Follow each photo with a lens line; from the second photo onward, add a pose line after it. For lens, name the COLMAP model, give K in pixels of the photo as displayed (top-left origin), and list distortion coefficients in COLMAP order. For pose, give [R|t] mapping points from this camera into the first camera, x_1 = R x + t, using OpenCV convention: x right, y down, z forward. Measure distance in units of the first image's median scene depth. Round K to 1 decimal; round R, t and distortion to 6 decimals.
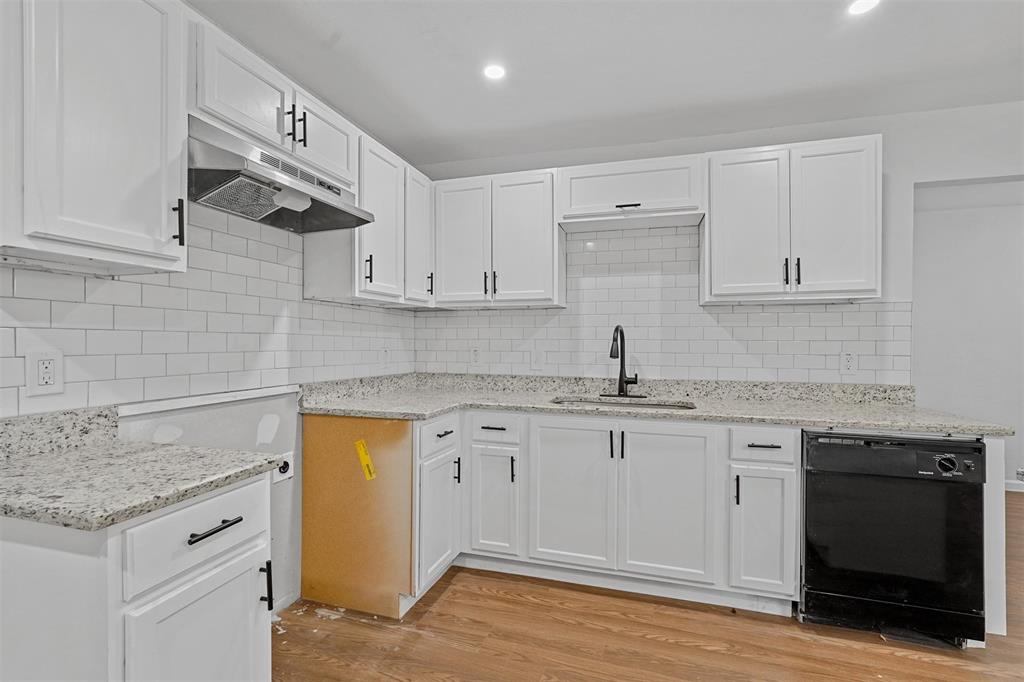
lens RADIAL K [[454.0, 0, 512.0], [0, 454.0, 341.0], [0, 0, 1]] dist [-0.013453, 0.007619]
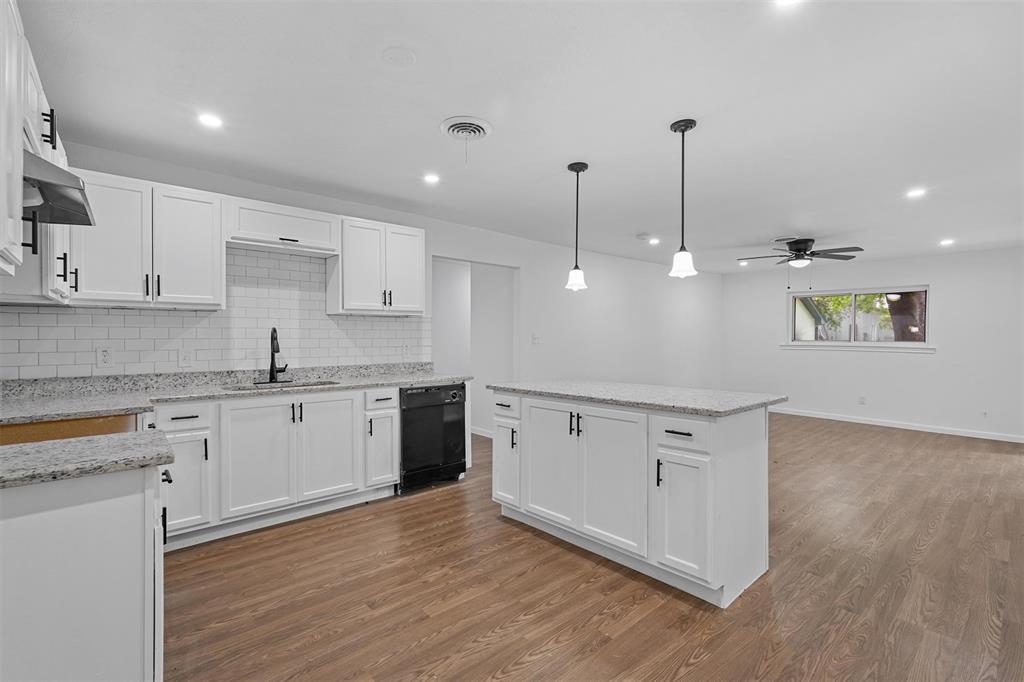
lens RADIAL K [[454.0, 0, 512.0], [0, 454.0, 341.0], [0, 0, 1]] dist [-0.013453, 0.007619]
pose [[0.522025, -0.010886, 0.852861, -0.586990], [0.007003, 0.999940, 0.008476, -0.002684], [-0.852901, 0.001548, 0.522070, -0.292108]]
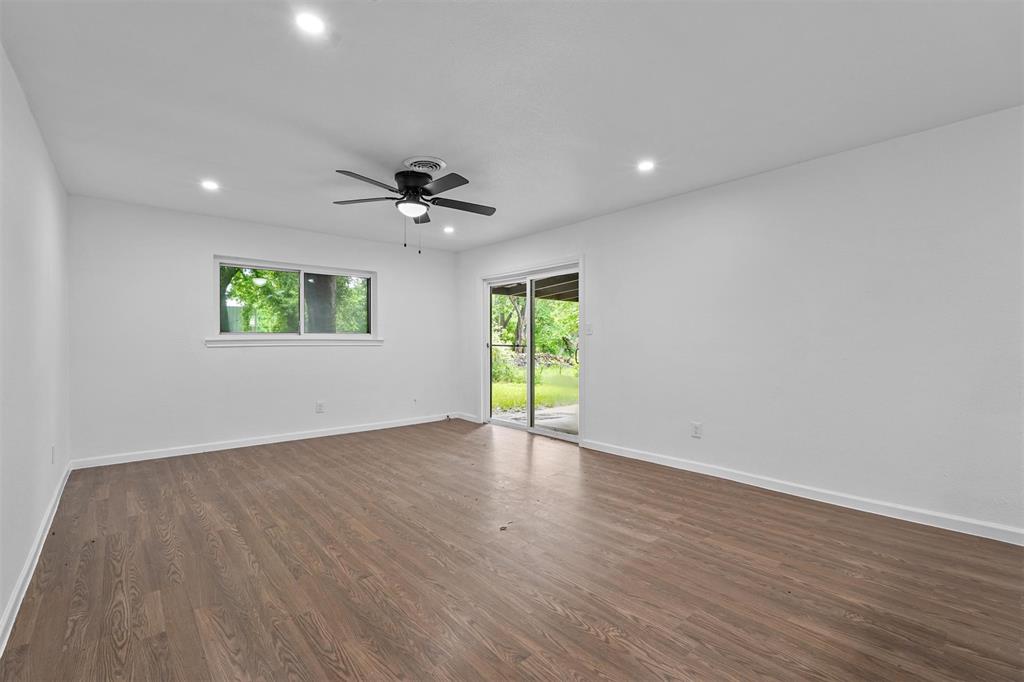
lens RADIAL K [[454.0, 0, 512.0], [0, 454.0, 341.0], [0, 0, 1]] dist [-0.013453, 0.007619]
pose [[-0.852969, -0.011870, 0.521827, 1.130432], [-0.000362, 0.999755, 0.022150, 0.029804], [-0.521962, 0.018704, -0.852764, 0.804747]]
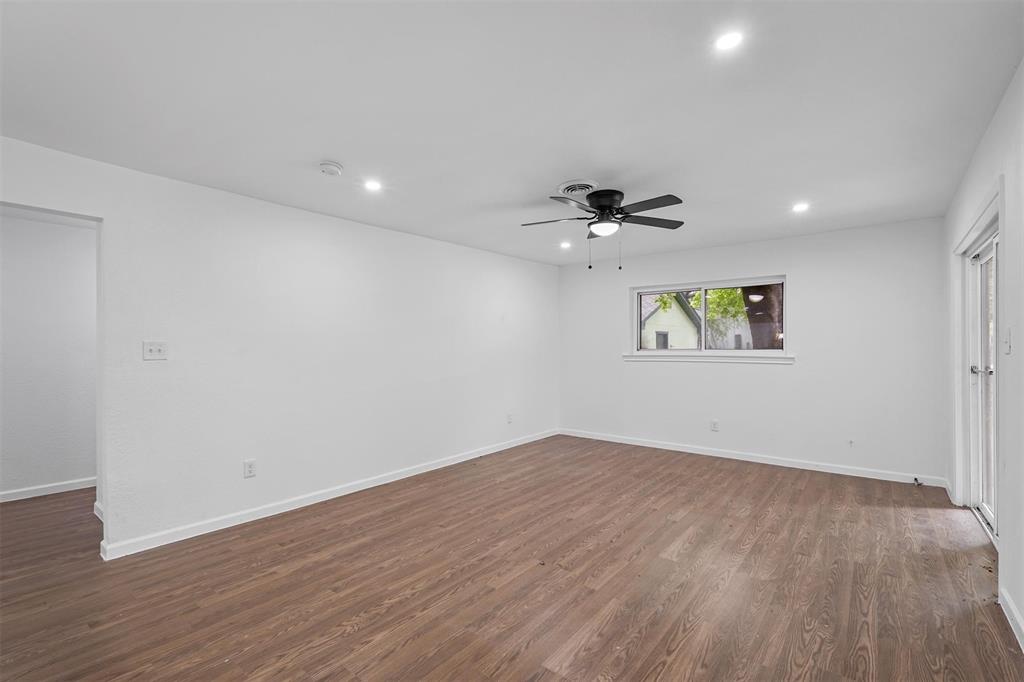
lens RADIAL K [[458.1, 0, 510.1], [0, 458.1, 347.7], [0, 0, 1]] dist [-0.013813, 0.008001]
pose [[0.363111, -0.004660, 0.931734, 0.668434], [0.015523, 0.999879, -0.001048, 0.019042], [-0.931617, 0.014844, 0.363139, -0.602924]]
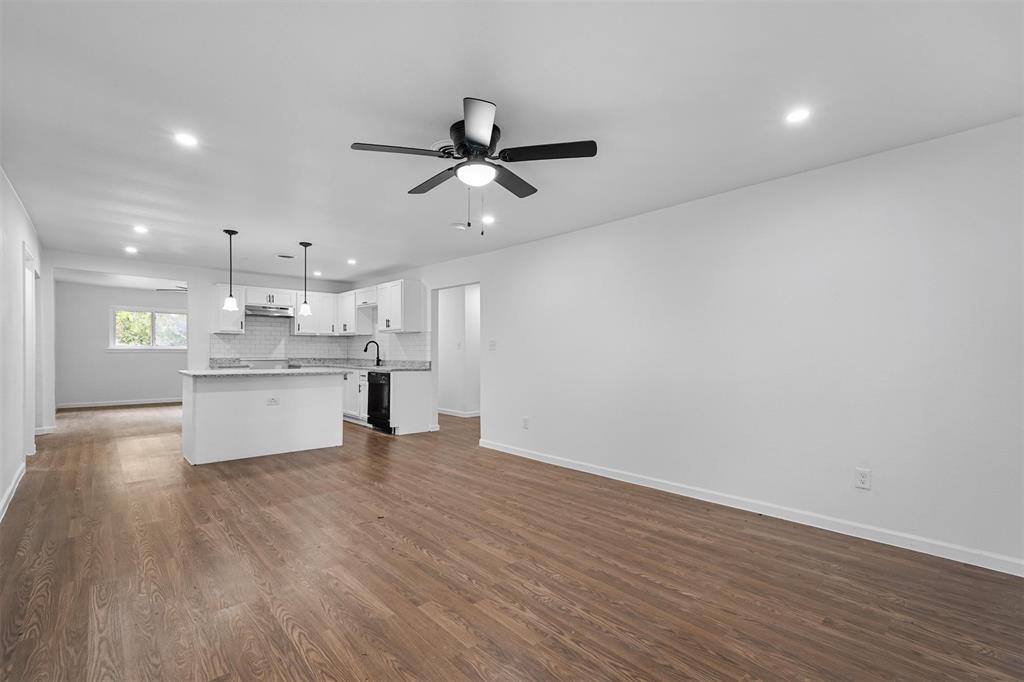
lens RADIAL K [[458.1, 0, 510.1], [0, 458.1, 347.7], [0, 0, 1]] dist [-0.013813, 0.008001]
pose [[0.864988, -0.006134, -0.501755, 2.880396], [-0.001793, 0.999881, -0.015314, 0.062384], [0.501790, 0.014146, 0.864874, -1.292718]]
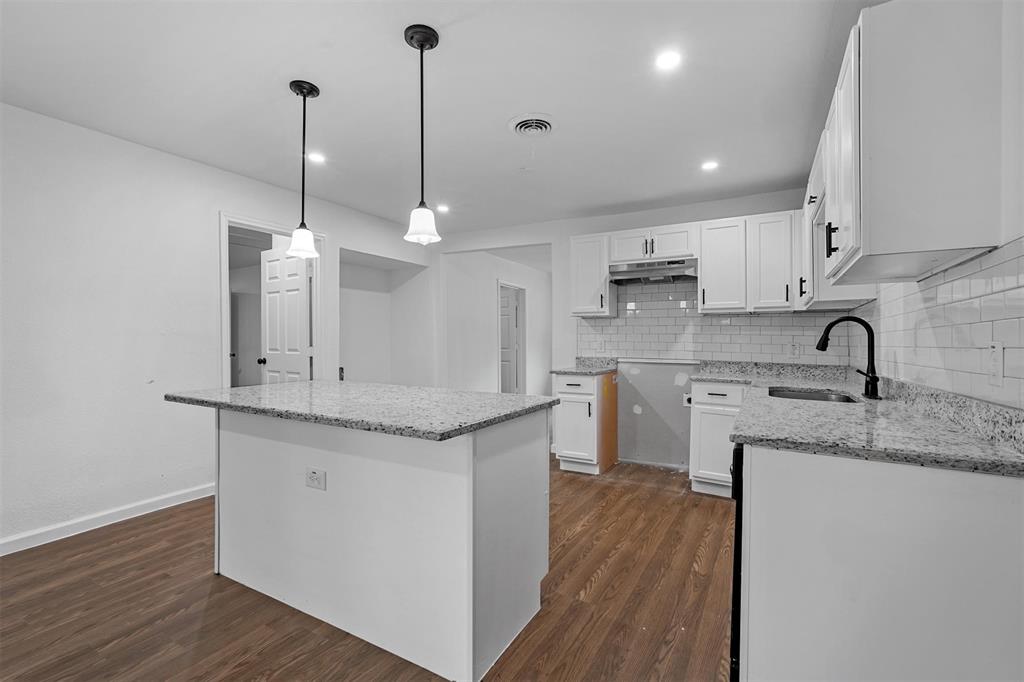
lens RADIAL K [[454.0, 0, 512.0], [0, 454.0, 341.0], [0, 0, 1]] dist [-0.013453, 0.007619]
pose [[-0.220826, -0.009698, -0.975265, 1.486457], [-0.012997, 0.999891, -0.006999, 0.036309], [0.975227, 0.011130, -0.220928, 0.615449]]
